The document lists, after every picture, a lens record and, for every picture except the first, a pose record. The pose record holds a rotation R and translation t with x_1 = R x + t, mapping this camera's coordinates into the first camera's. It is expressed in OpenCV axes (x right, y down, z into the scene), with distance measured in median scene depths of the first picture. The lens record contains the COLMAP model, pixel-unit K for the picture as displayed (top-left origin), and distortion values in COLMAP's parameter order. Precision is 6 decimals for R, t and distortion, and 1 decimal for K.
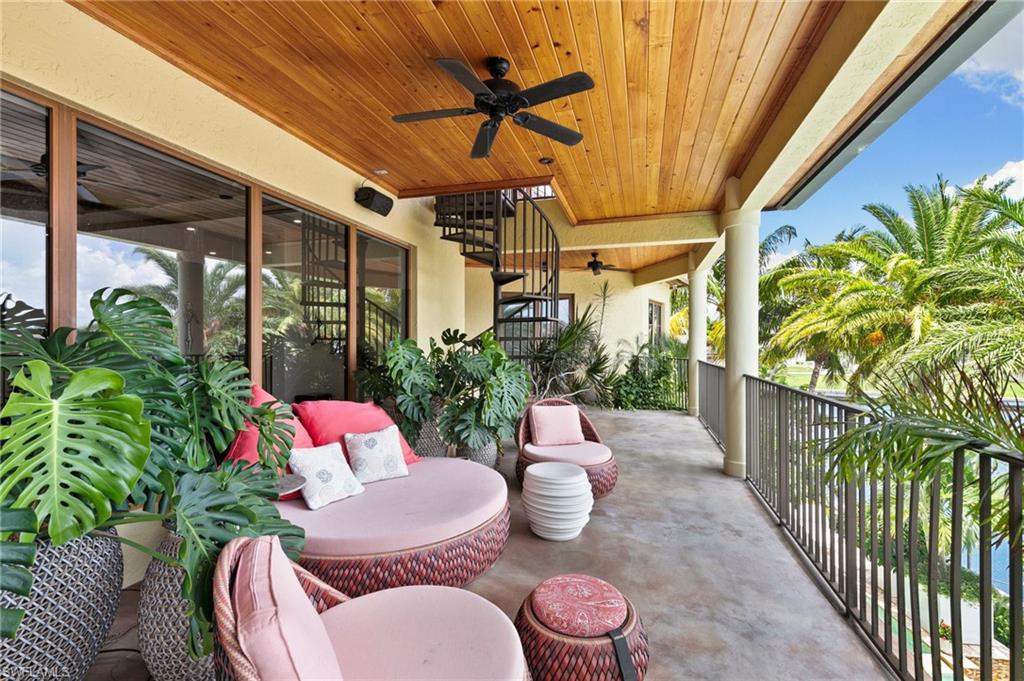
lens RADIAL K [[458.4, 0, 512.0], [0, 458.4, 340.5], [0, 0, 1]] dist [0.006468, 0.000020]
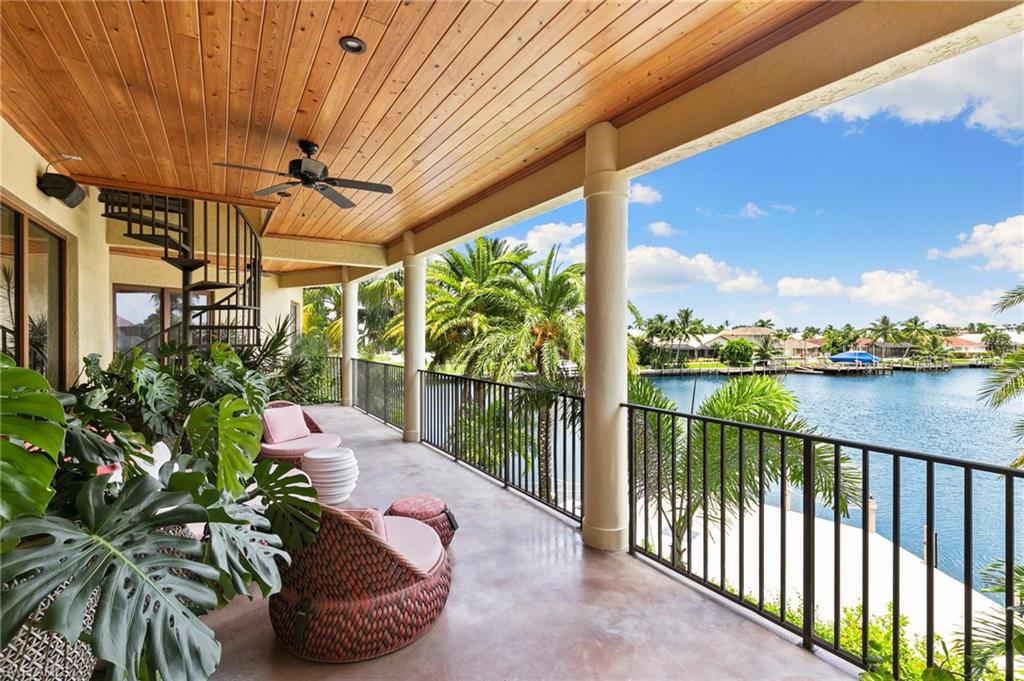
lens RADIAL K [[465.8, 0, 510.8], [0, 465.8, 322.1], [0, 0, 1]] dist [0.003432, -0.000633]
pose [[0.661737, 0.019379, 0.749486, -0.405626], [-0.002845, 0.999724, -0.023337, -0.042708], [-0.749731, 0.013311, 0.661609, -0.194779]]
